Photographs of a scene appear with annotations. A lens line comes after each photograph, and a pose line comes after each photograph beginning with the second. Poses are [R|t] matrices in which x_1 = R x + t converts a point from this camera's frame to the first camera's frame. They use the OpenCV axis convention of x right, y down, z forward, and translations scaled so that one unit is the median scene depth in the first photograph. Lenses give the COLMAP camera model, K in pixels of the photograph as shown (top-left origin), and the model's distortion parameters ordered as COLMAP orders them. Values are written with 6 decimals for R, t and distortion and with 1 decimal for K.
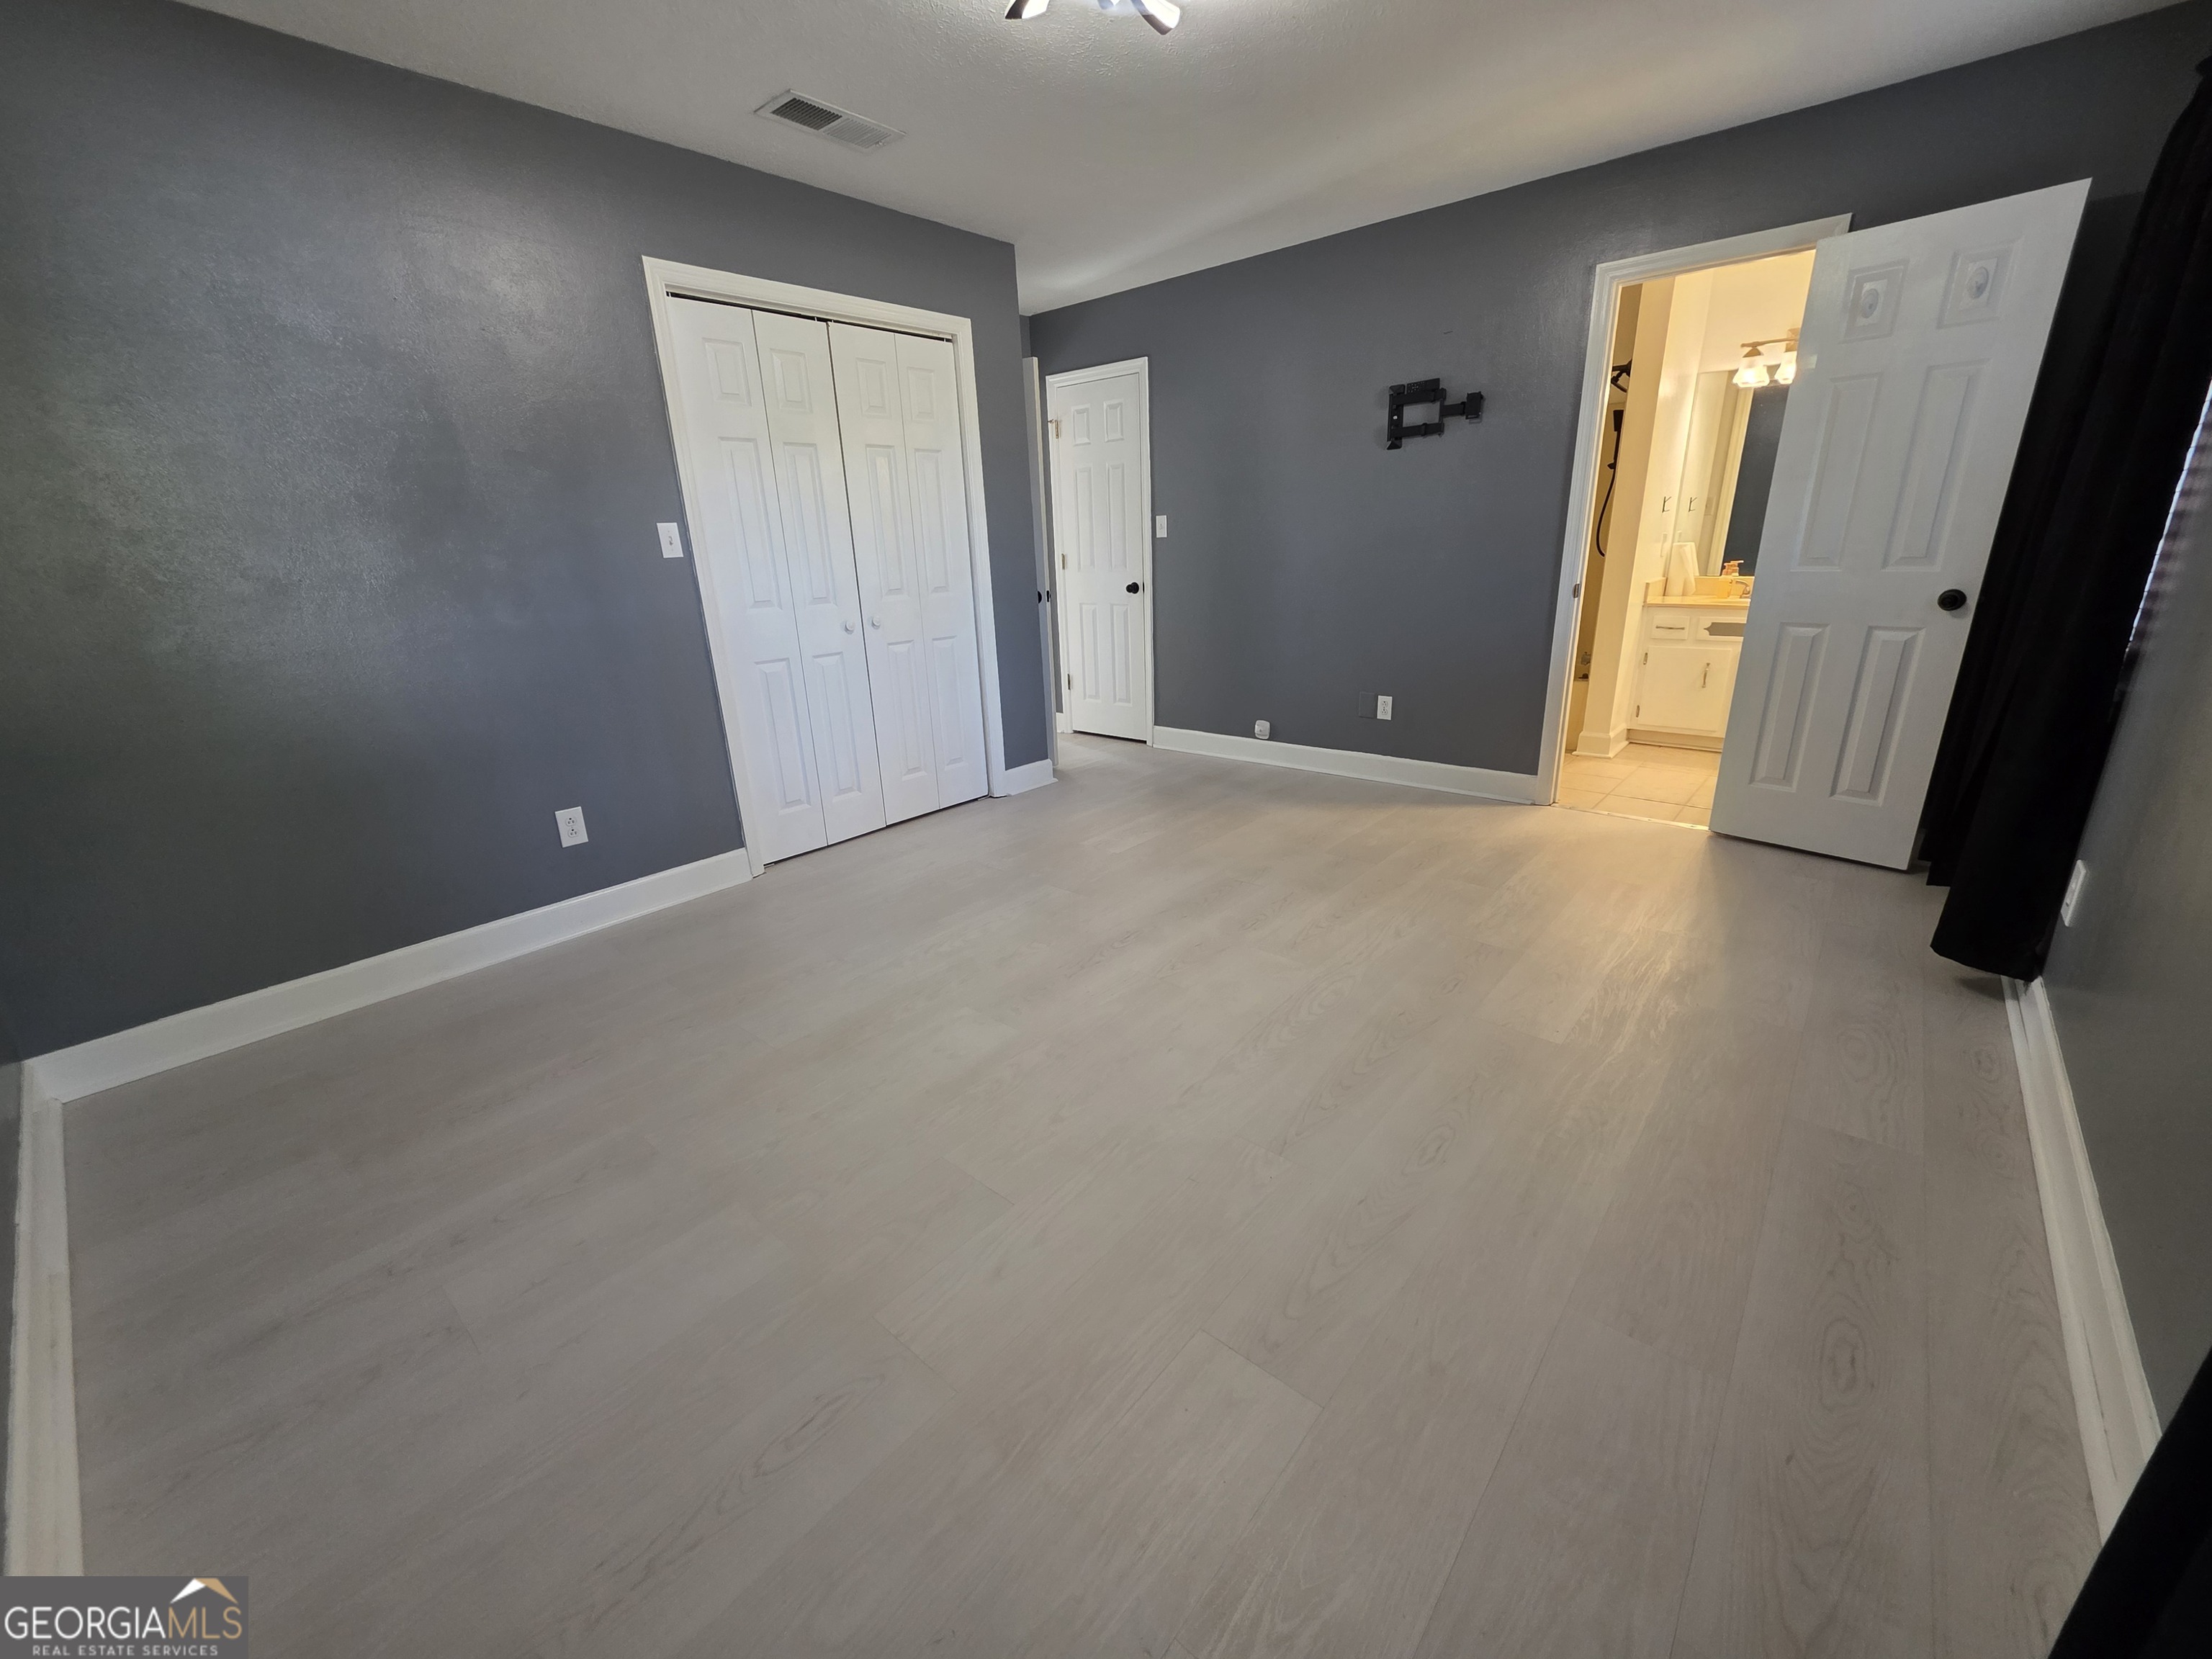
lens RADIAL K [[887.8, 0, 1119.2], [0, 887.8, 842.2], [0, 0, 1]] dist [0.004806, -0.000321]
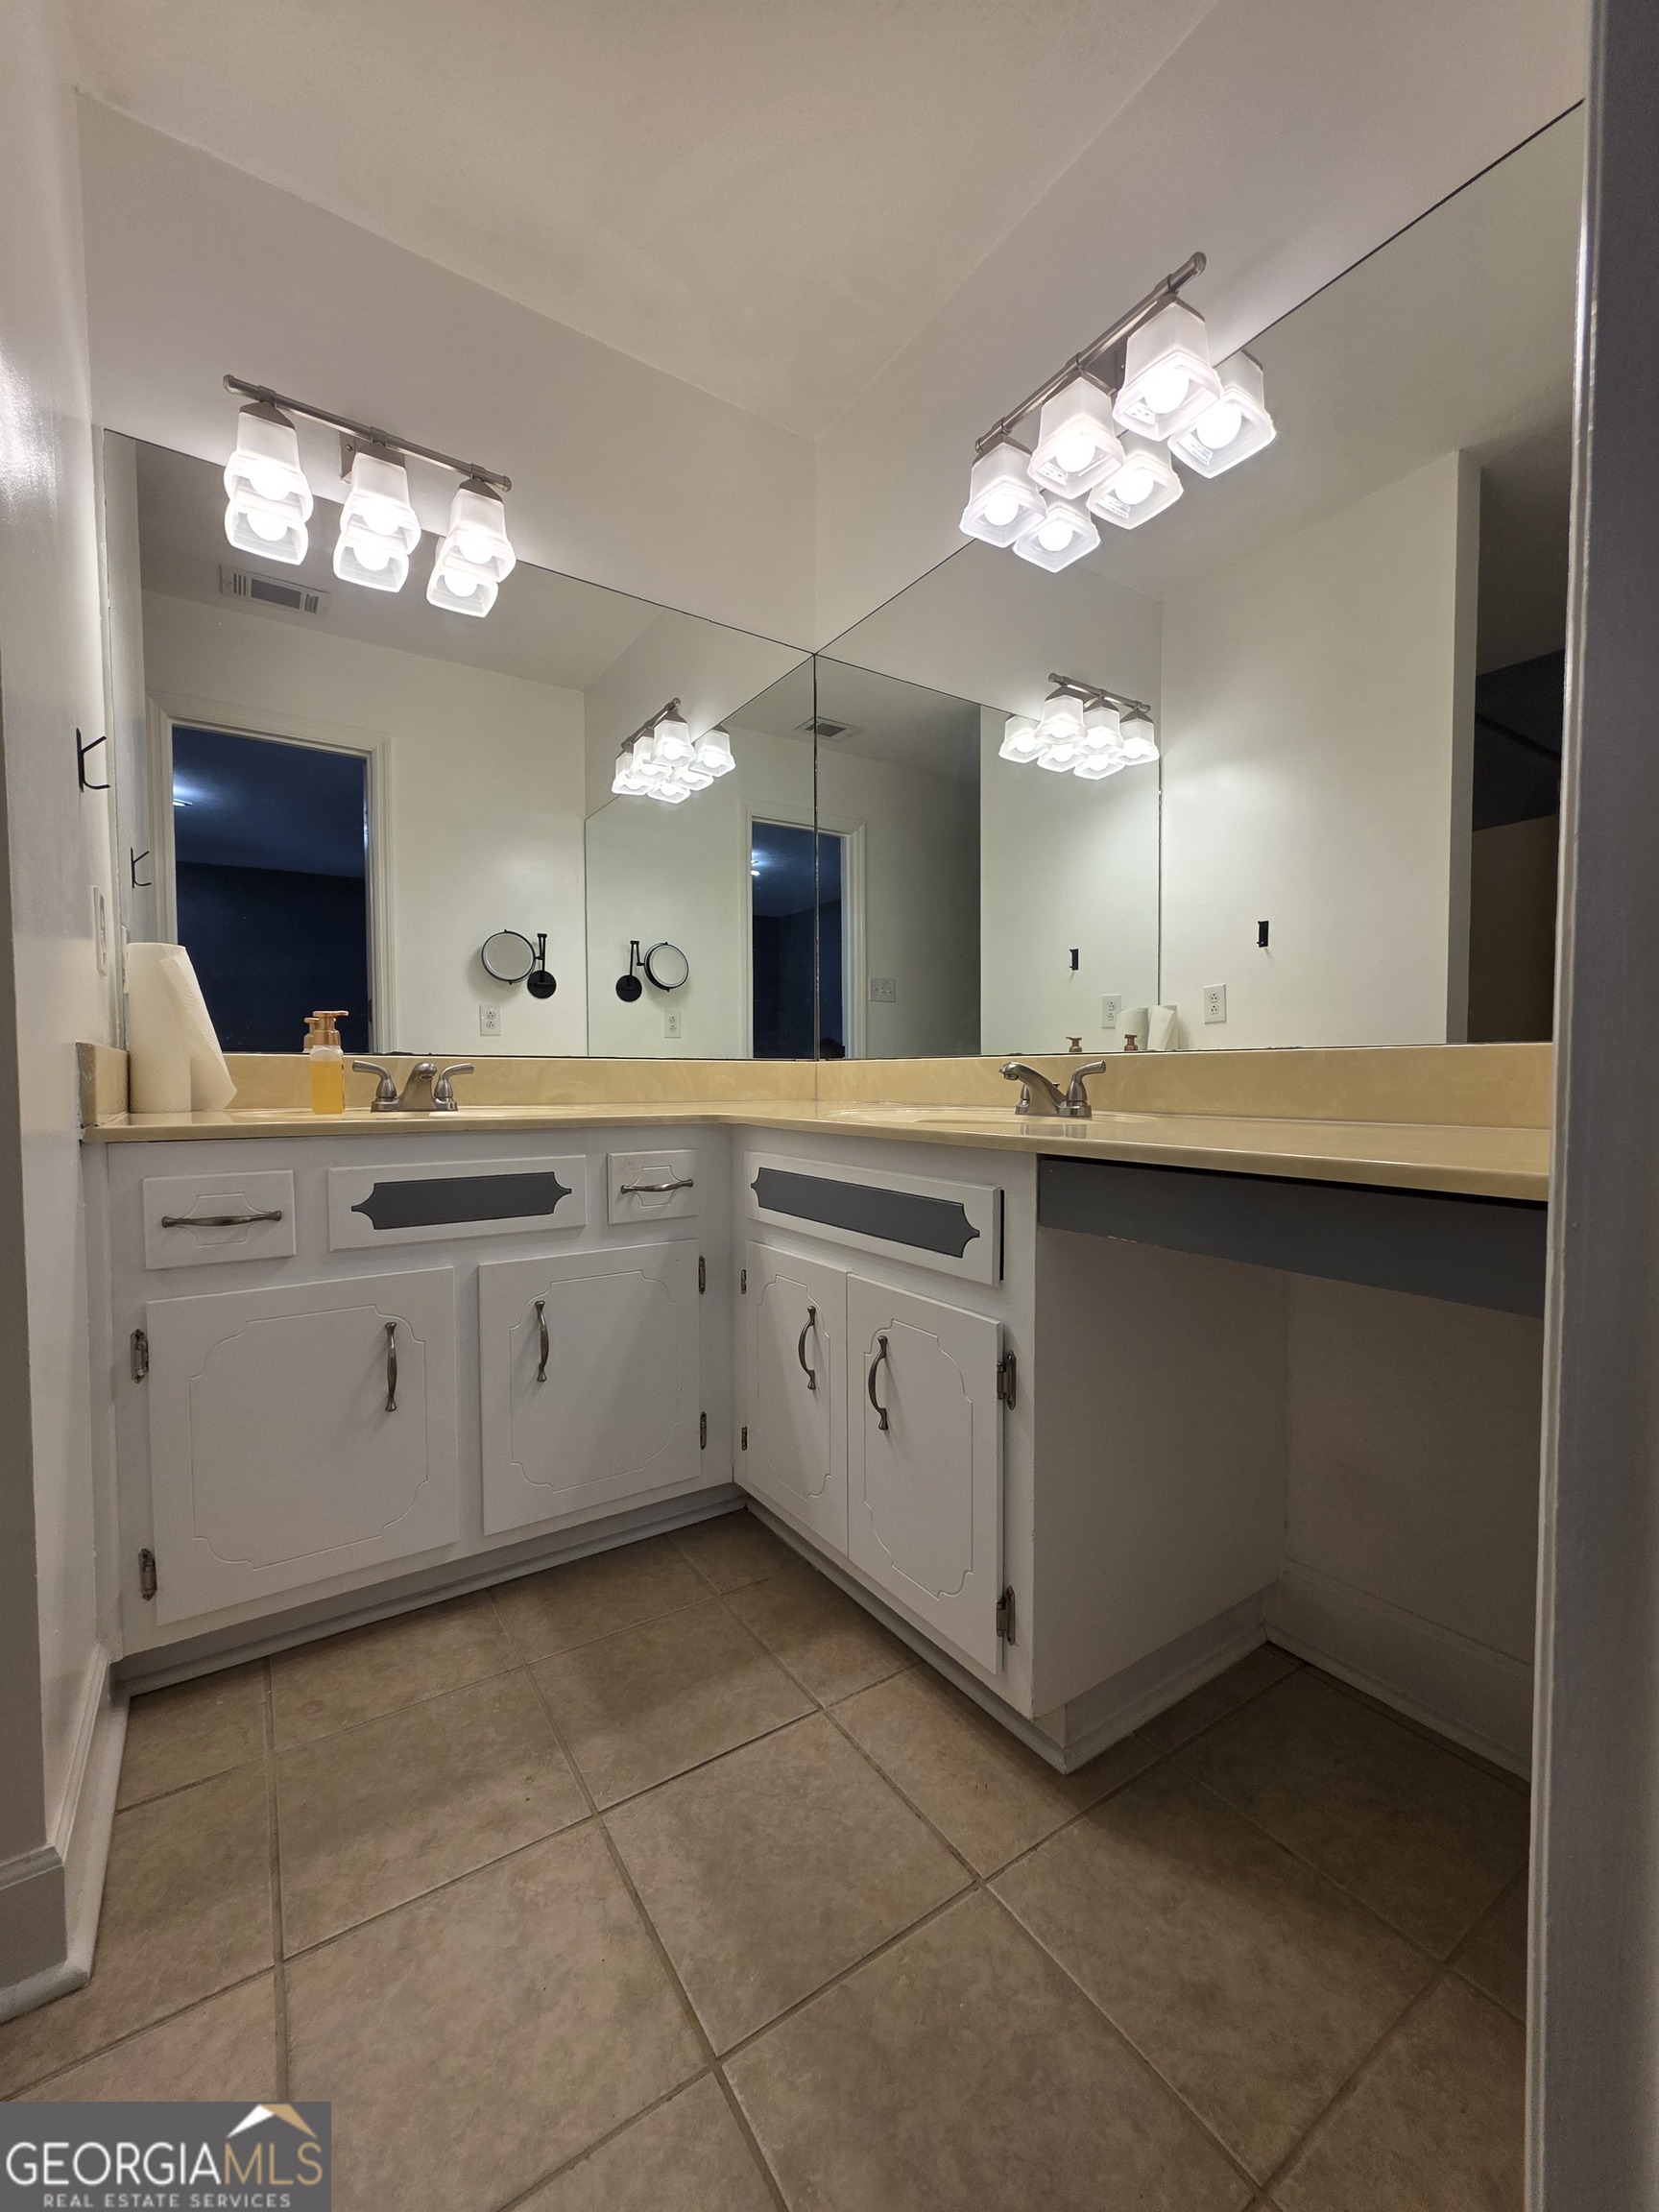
lens RADIAL K [[887.8, 0, 828.1], [0, 887.8, 1098.6], [0, 0, 1]] dist [0.004806, -0.000321]
pose [[0.273716, -0.000805, 0.961810, 0.422513], [0.303053, 0.949135, -0.085450, -0.199458], [-0.912819, 0.314868, 0.260038, 0.765132]]
